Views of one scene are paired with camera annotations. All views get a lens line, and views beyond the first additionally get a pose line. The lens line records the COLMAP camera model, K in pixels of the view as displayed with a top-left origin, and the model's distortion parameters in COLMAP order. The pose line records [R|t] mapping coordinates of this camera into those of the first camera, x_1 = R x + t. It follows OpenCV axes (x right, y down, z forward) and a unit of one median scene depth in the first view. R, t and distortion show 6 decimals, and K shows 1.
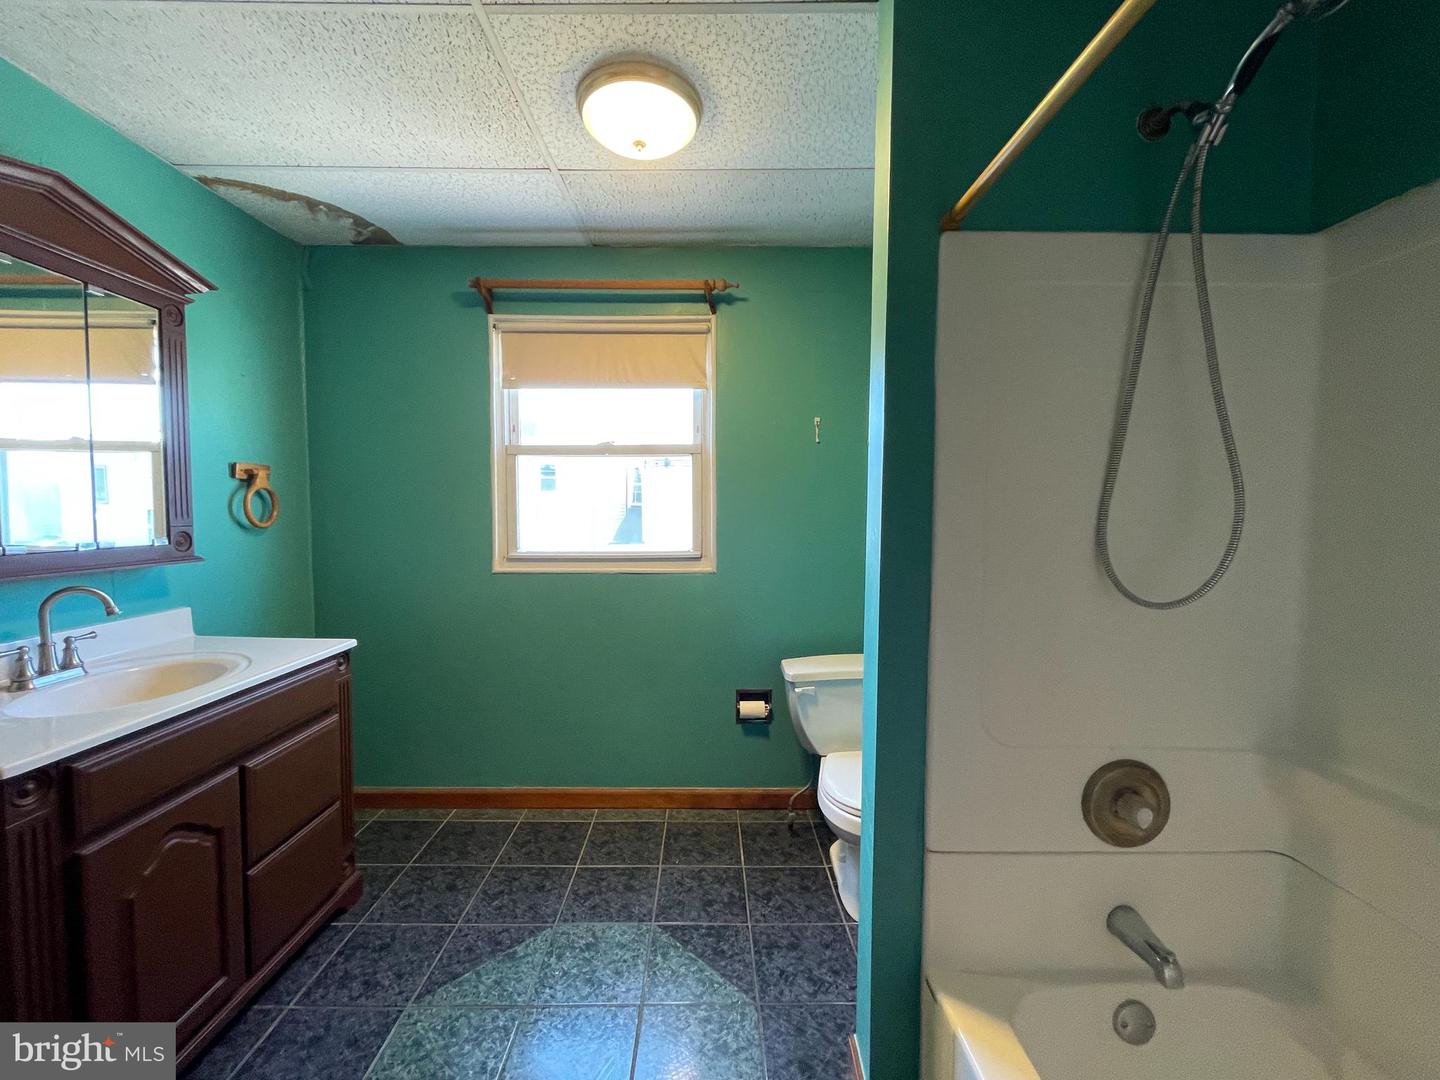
lens RADIAL K [[582.7, 0, 718.3], [0, 582.7, 540.1], [0, 0, 1]] dist [-0.001800, -0.000082]
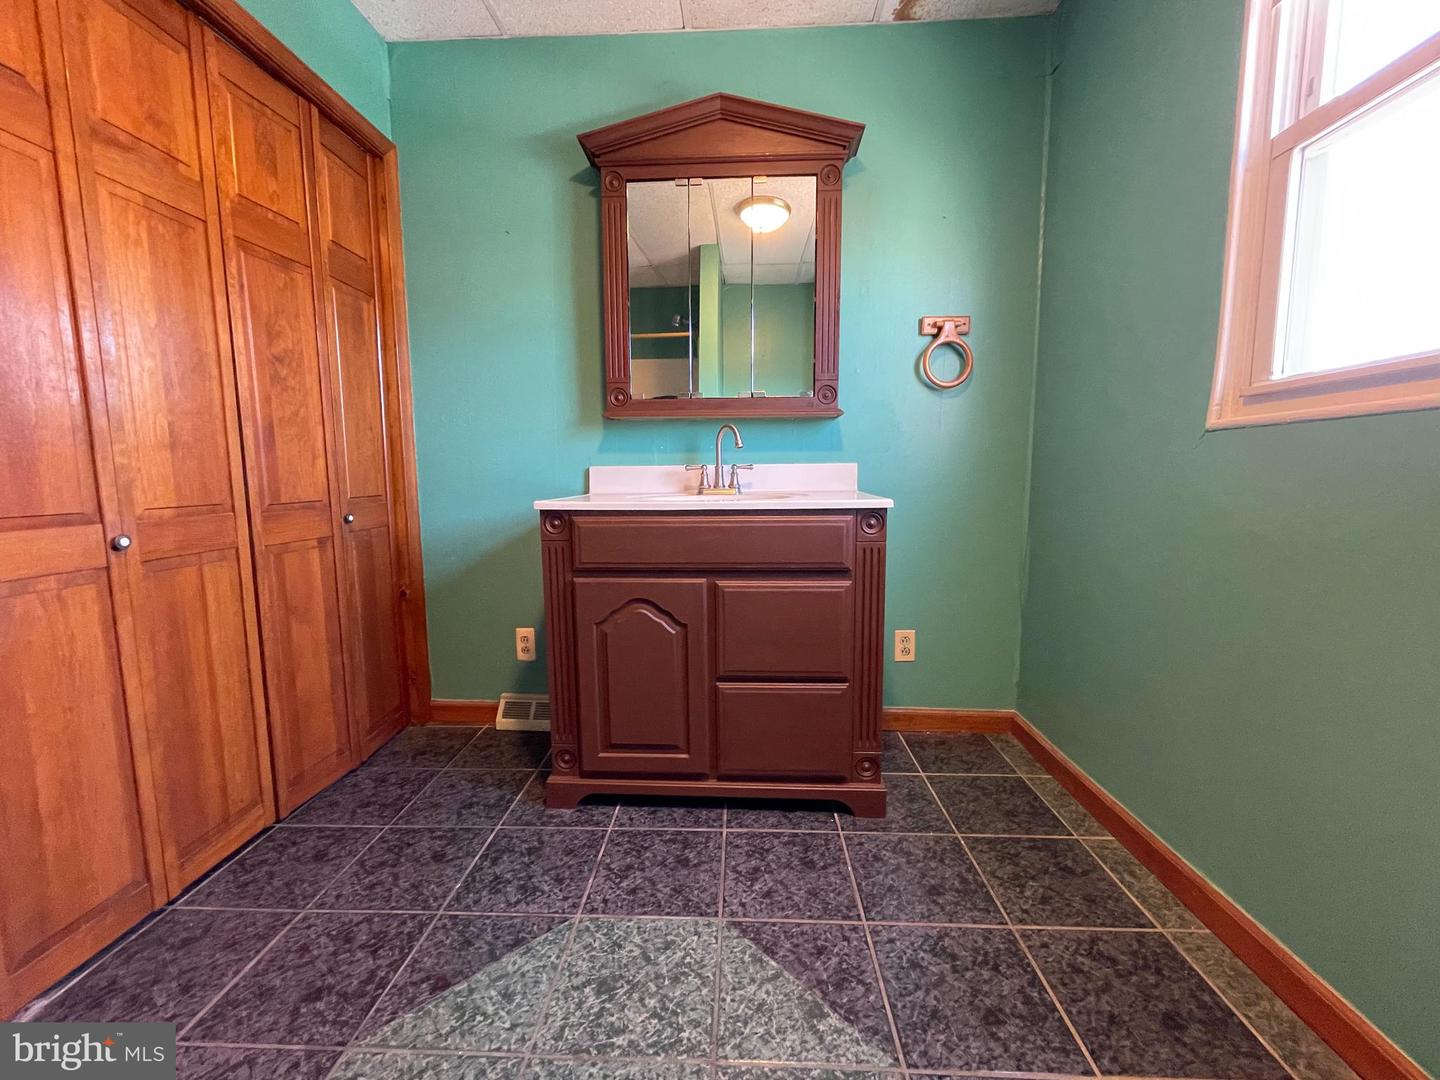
lens RADIAL K [[582.7, 0, 718.3], [0, 582.7, 540.1], [0, 0, 1]] dist [-0.001800, -0.000082]
pose [[-0.061021, 0.105020, -0.992596, 0.170647], [-0.047621, 0.993011, 0.107992, 0.146563], [0.997000, 0.053858, -0.055593, 0.786388]]
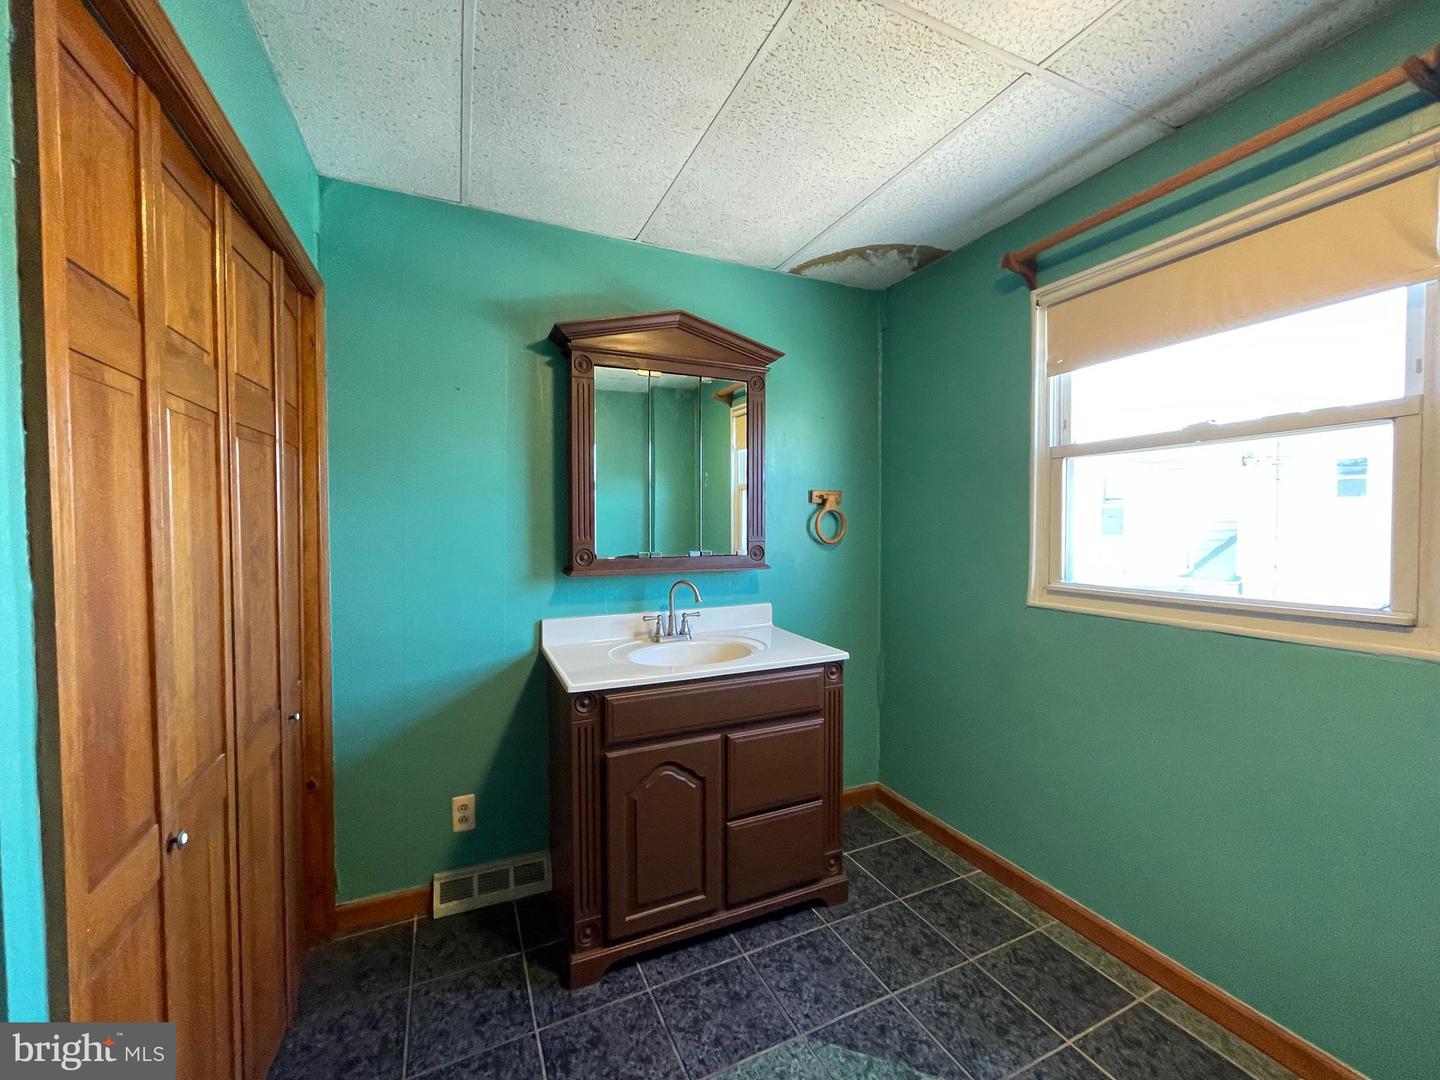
lens RADIAL K [[582.7, 0, 718.3], [0, 582.7, 540.1], [0, 0, 1]] dist [-0.001800, -0.000082]
pose [[0.408521, 0.019994, -0.912530, 0.225621], [-0.043513, 0.999050, 0.002410, -0.023462], [0.911711, 0.038722, 0.409003, 0.339535]]
